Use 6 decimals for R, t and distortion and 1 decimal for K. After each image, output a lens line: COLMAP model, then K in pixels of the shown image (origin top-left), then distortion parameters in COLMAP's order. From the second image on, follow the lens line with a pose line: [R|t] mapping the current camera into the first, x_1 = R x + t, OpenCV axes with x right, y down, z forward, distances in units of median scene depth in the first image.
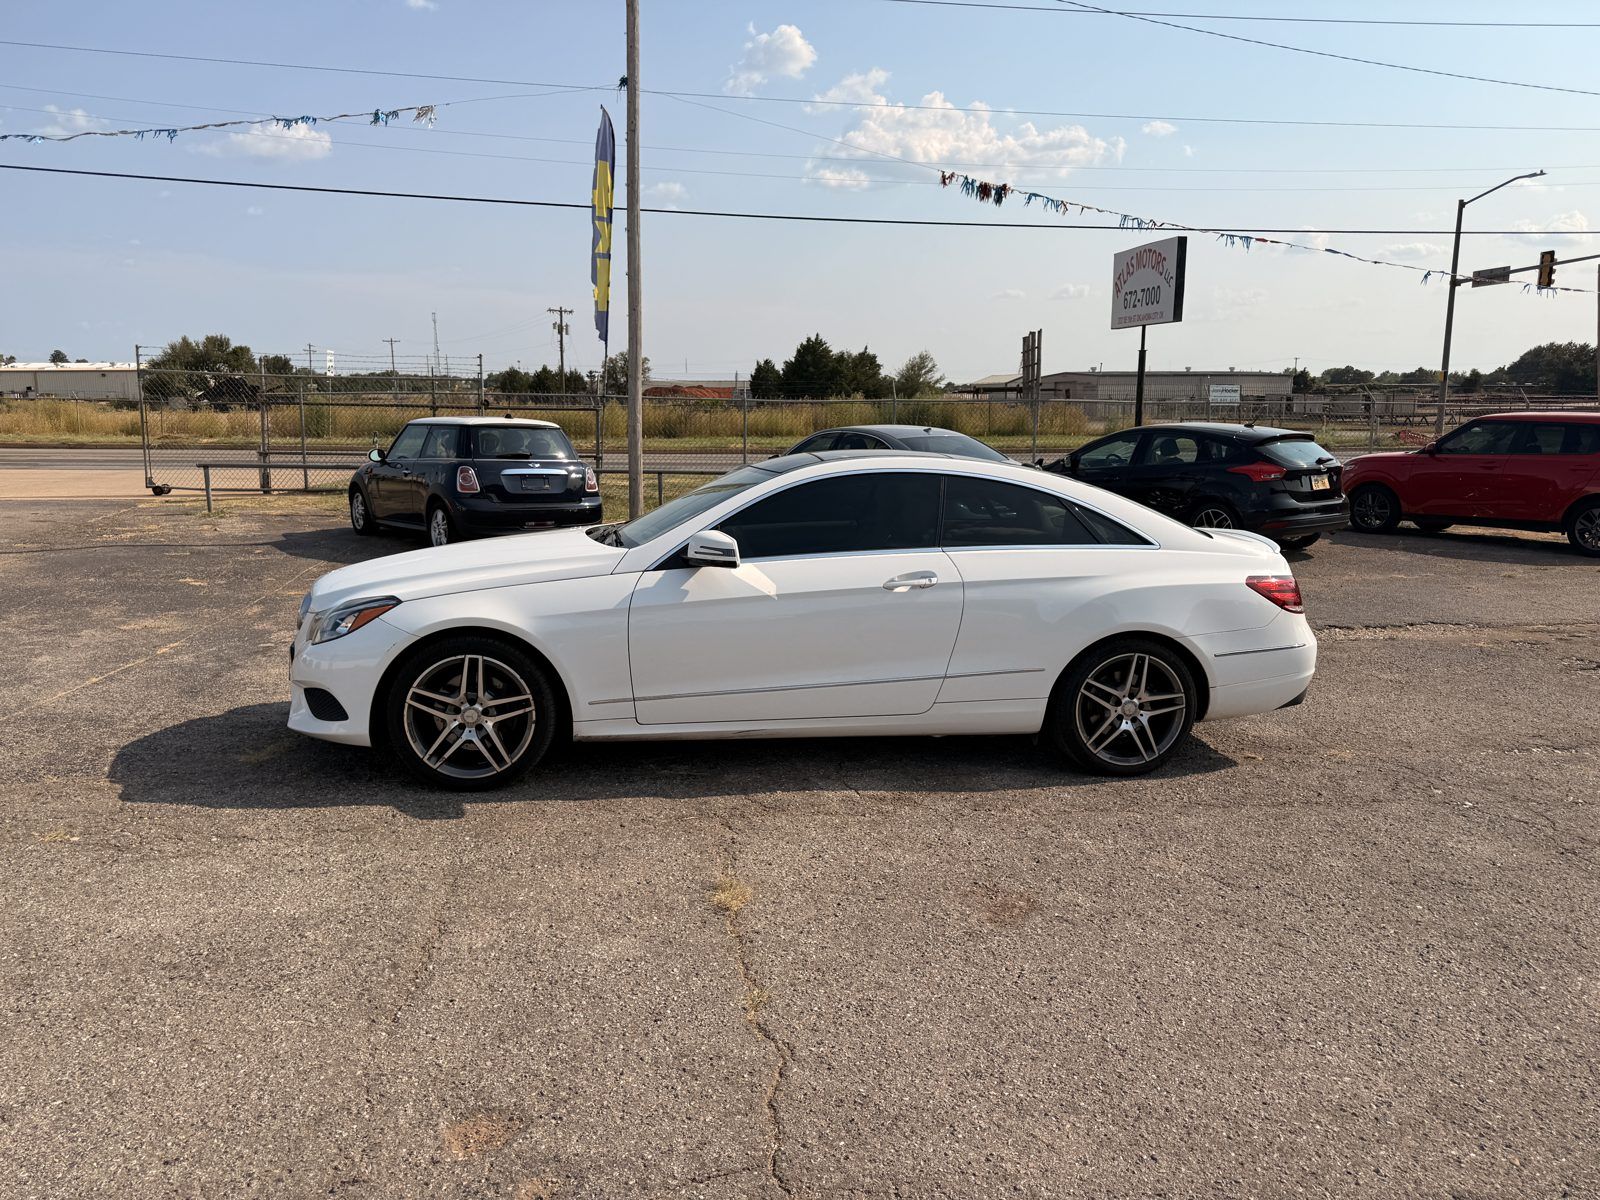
lens RADIAL K [[1142.5, 0, 800.1], [0, 1142.5, 606.0], [0, 0, 1]] dist [0.041865, -0.051251]
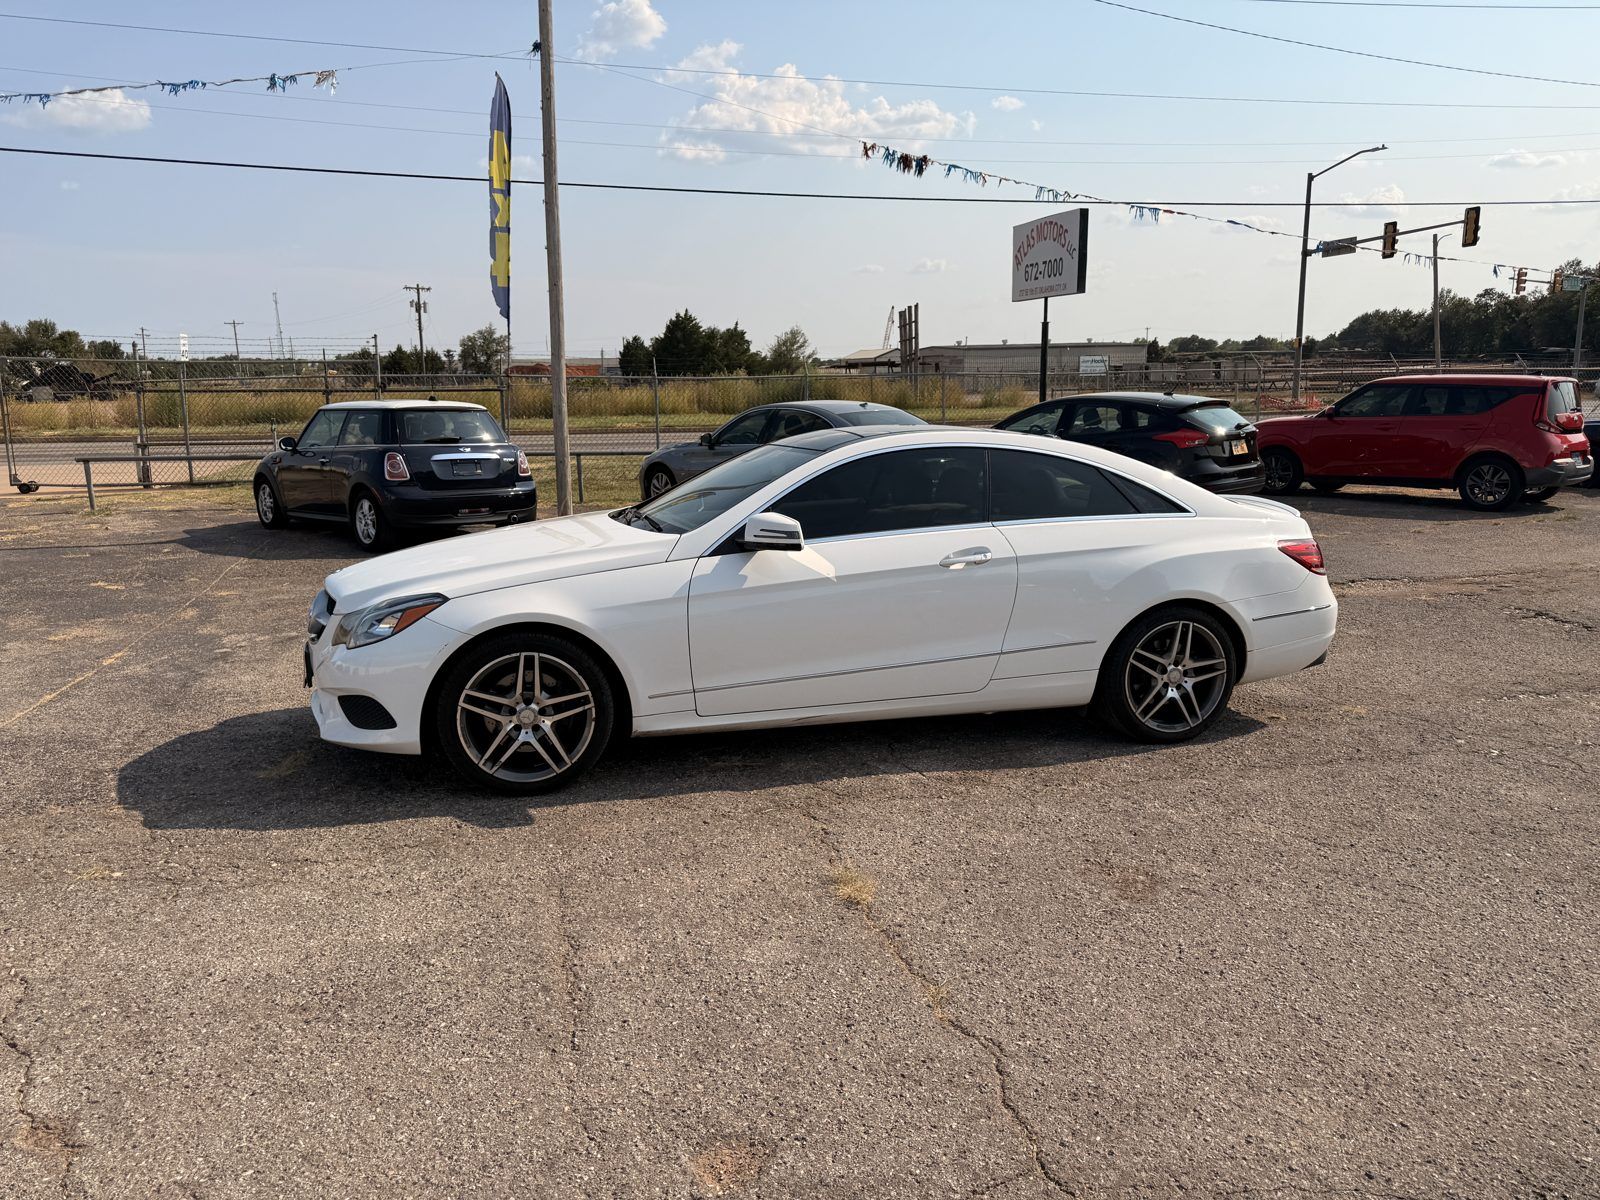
lens RADIAL K [[1142.5, 0, 797.6], [0, 1142.5, 607.7], [0, 0, 1]] dist [0.041865, -0.051251]
pose [[0.993257, -0.040646, 0.108571, -0.062642], [0.038335, 0.998994, 0.023285, -0.002813], [-0.109408, -0.018966, 0.993816, 0.014408]]
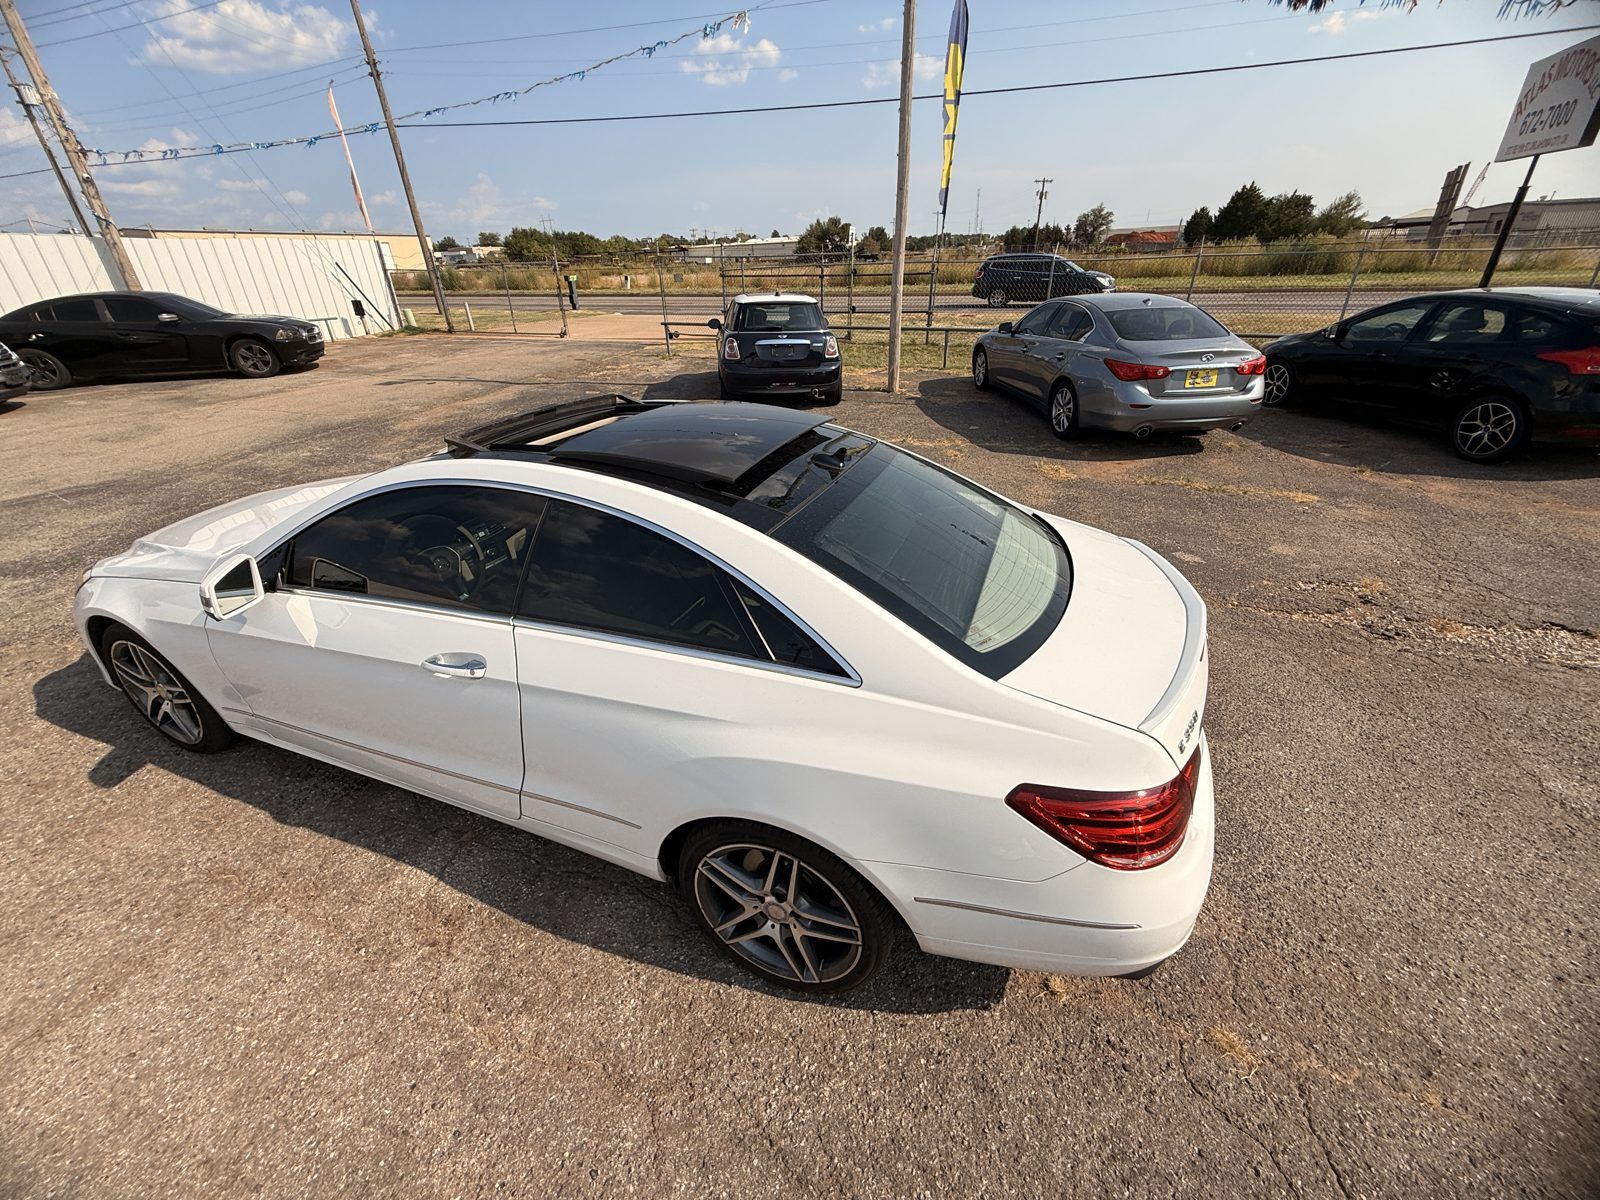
lens RADIAL K [[646.0, 0, 800.8], [0, 646.0, 596.8], [0, 0, 1]] dist [-0.002781, 0.000196]
pose [[0.855993, 0.210421, -0.472228, 0.181145], [-0.052622, 0.944140, 0.325315, -0.079718], [0.514303, -0.253617, 0.819250, 0.320182]]
